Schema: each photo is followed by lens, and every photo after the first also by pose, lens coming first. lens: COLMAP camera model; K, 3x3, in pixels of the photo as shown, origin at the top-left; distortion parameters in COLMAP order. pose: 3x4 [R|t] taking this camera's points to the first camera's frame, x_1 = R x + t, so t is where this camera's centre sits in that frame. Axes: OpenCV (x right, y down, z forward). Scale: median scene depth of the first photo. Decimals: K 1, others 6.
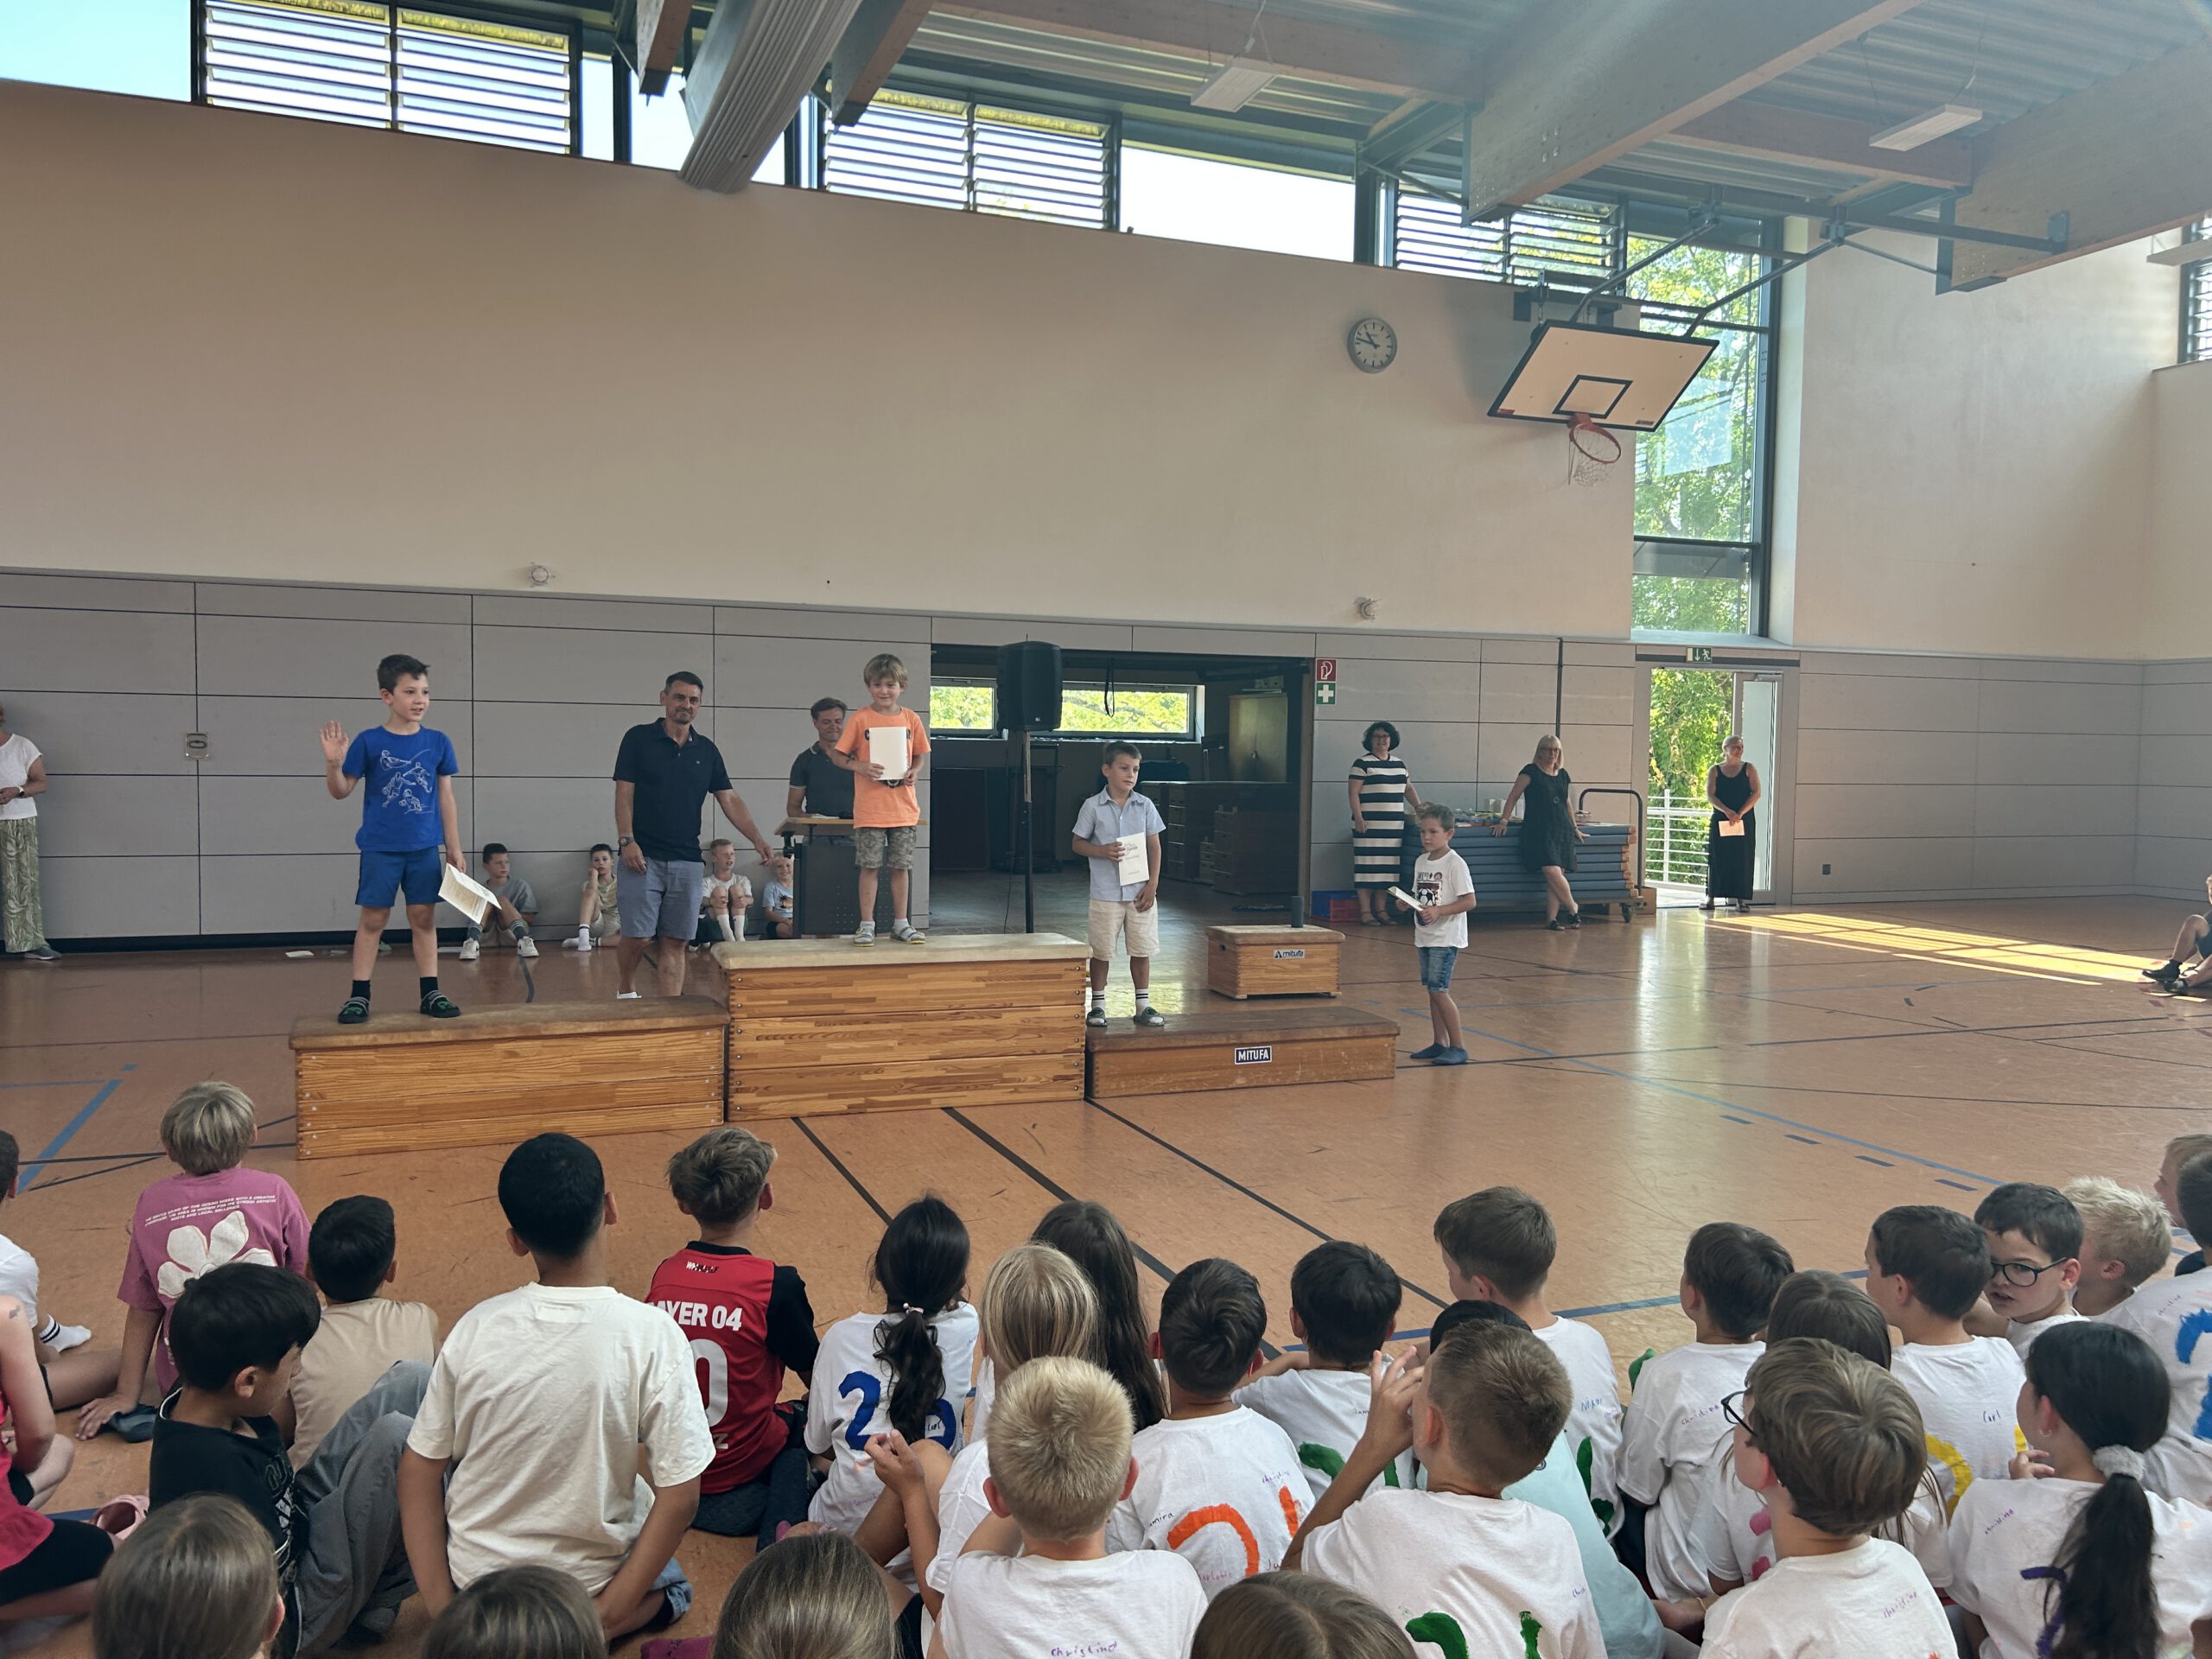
lens RADIAL K [[1657.9, 0, 1111.6], [0, 1657.9, 826.7], [0, 0, 1]] dist [0.044874, -0.049792]
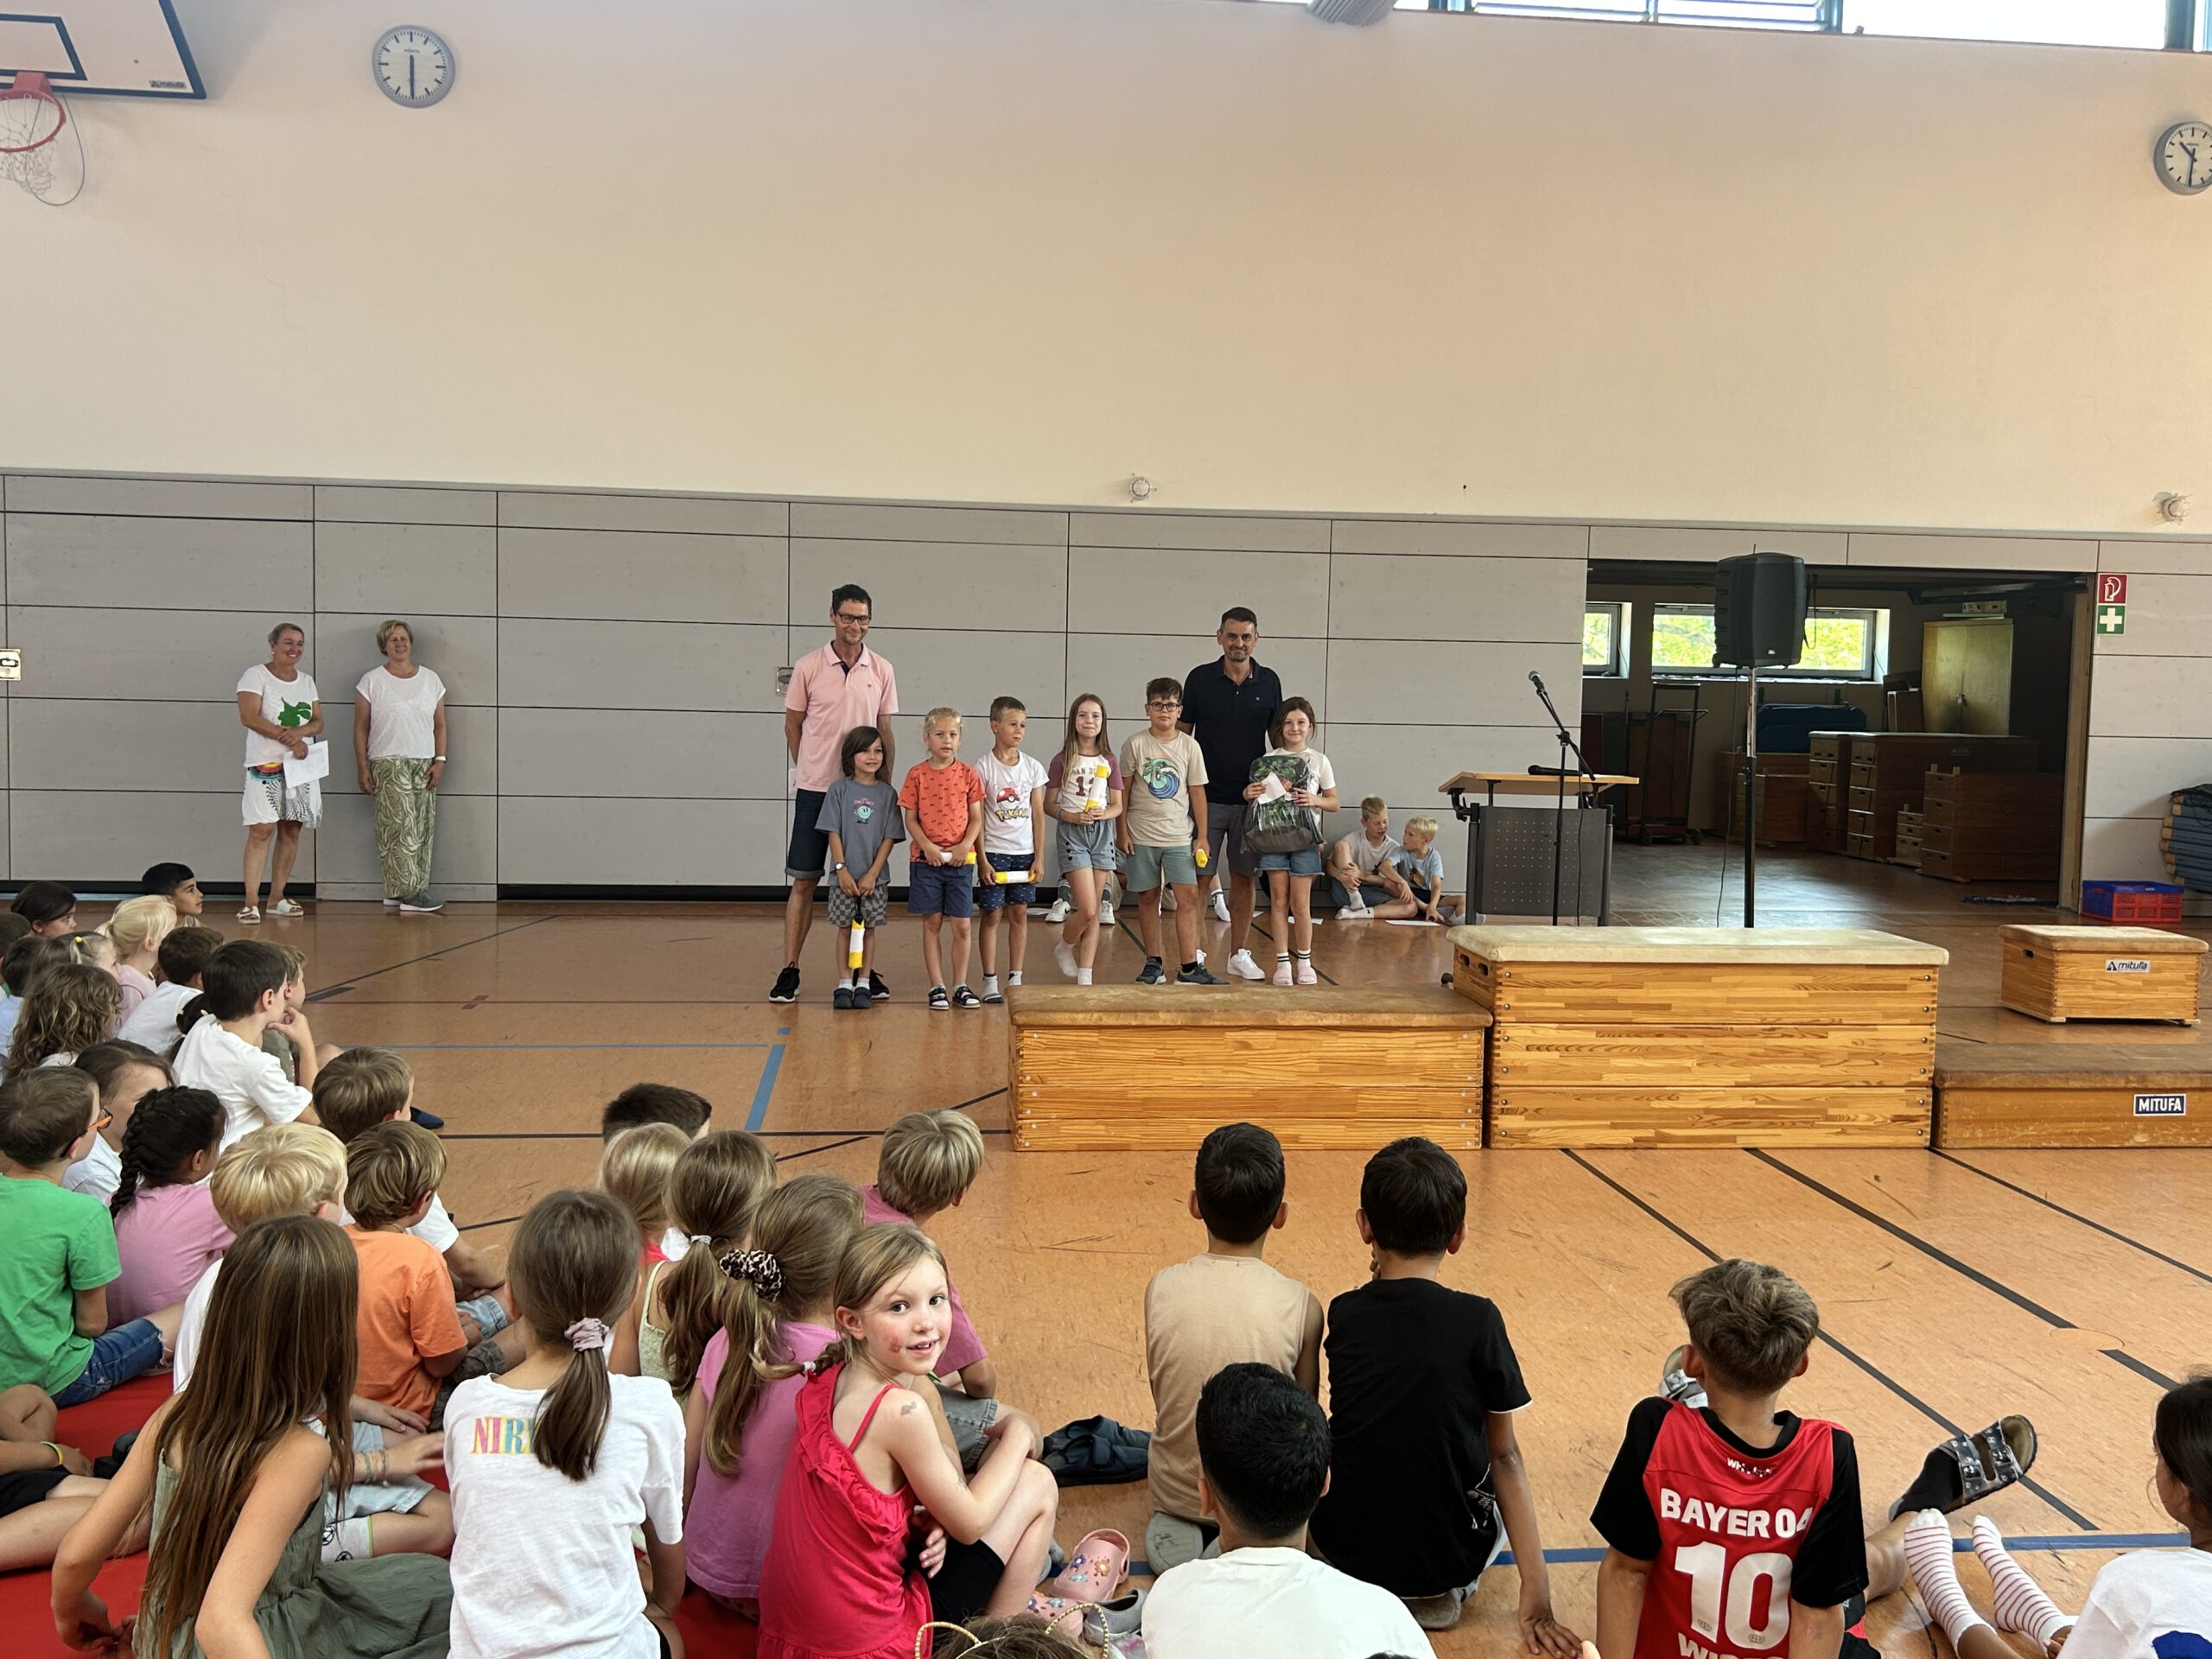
lens RADIAL K [[1966.1, 0, 1111.2], [0, 1966.1, 797.9], [0, 0, 1]] dist [0.034004, -0.032957]
pose [[0.964561, 0.022806, -0.262873, -0.080617], [-0.020275, 0.999718, 0.012338, -0.001396], [0.263080, -0.006571, 0.964752, 0.006739]]
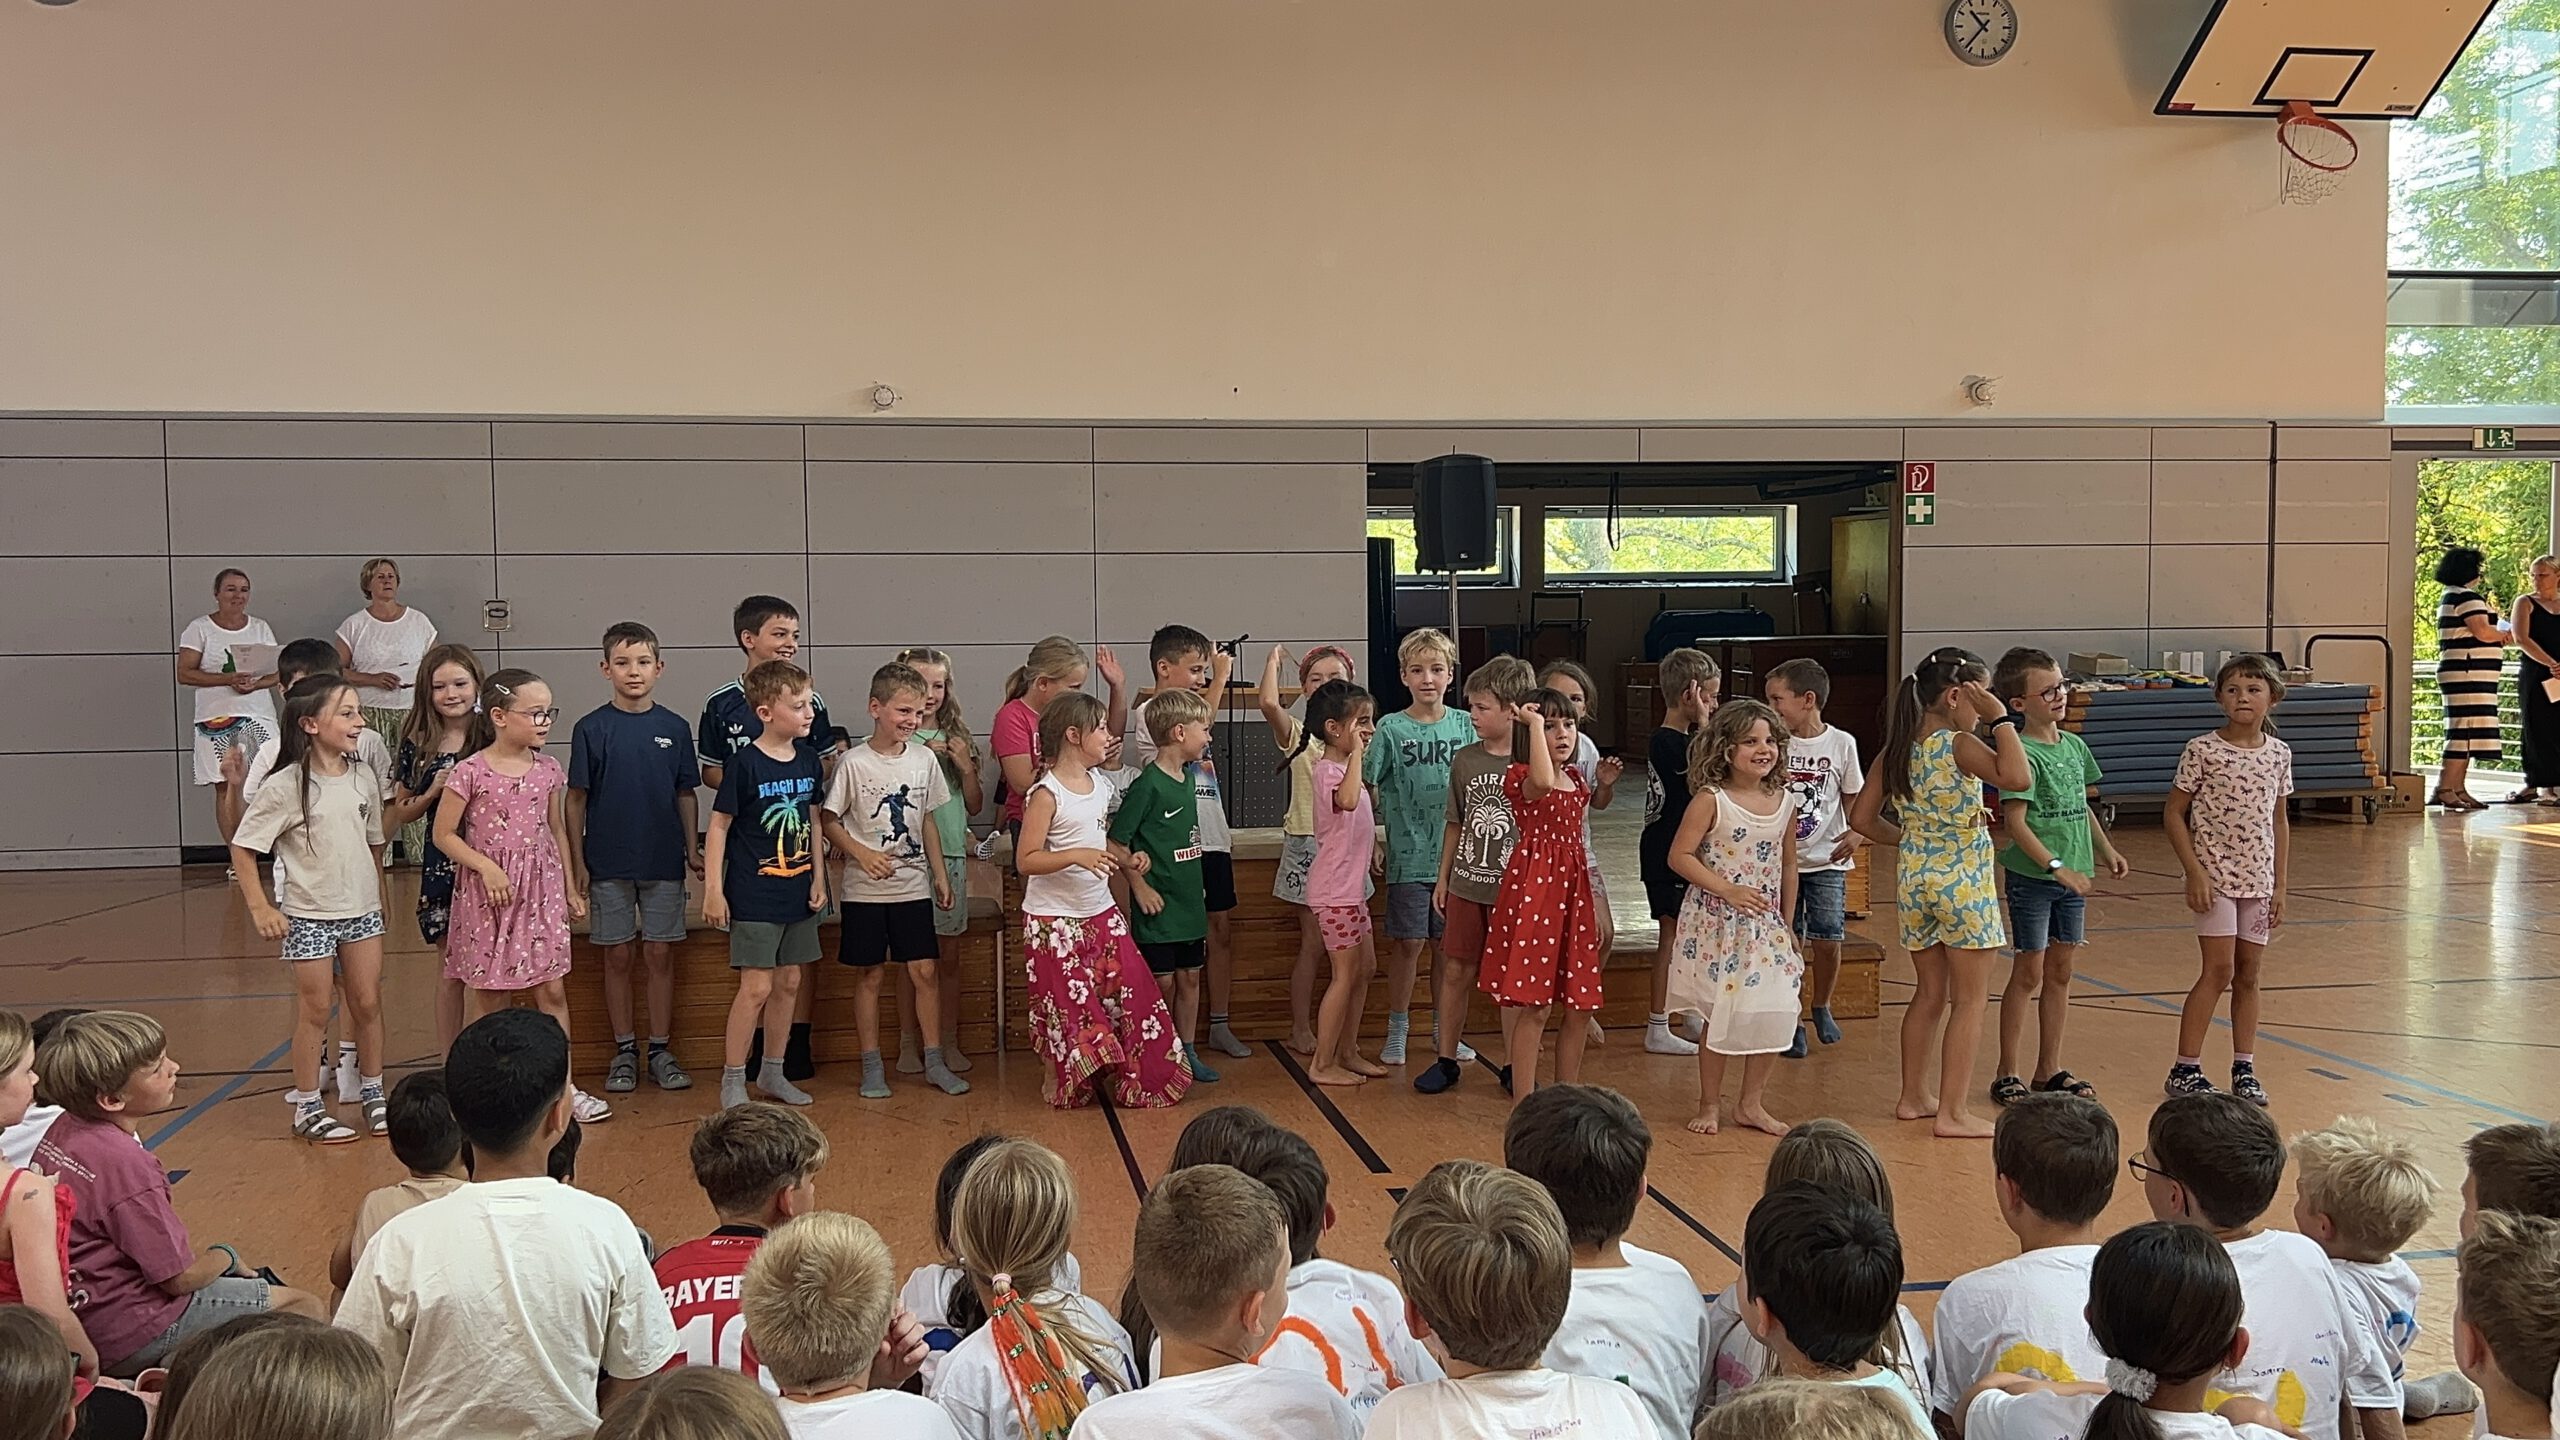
lens RADIAL K [[2254.9, 0, 1294.9], [0, 2254.9, 726.1], [0, 0, 1]] dist [0.082590, -0.129437]
pose [[0.978655, -0.011659, -0.205181, 0.072949], [0.013112, 0.999898, 0.005726, 0.005302], [0.205093, -0.008294, 0.978707, -0.035989]]
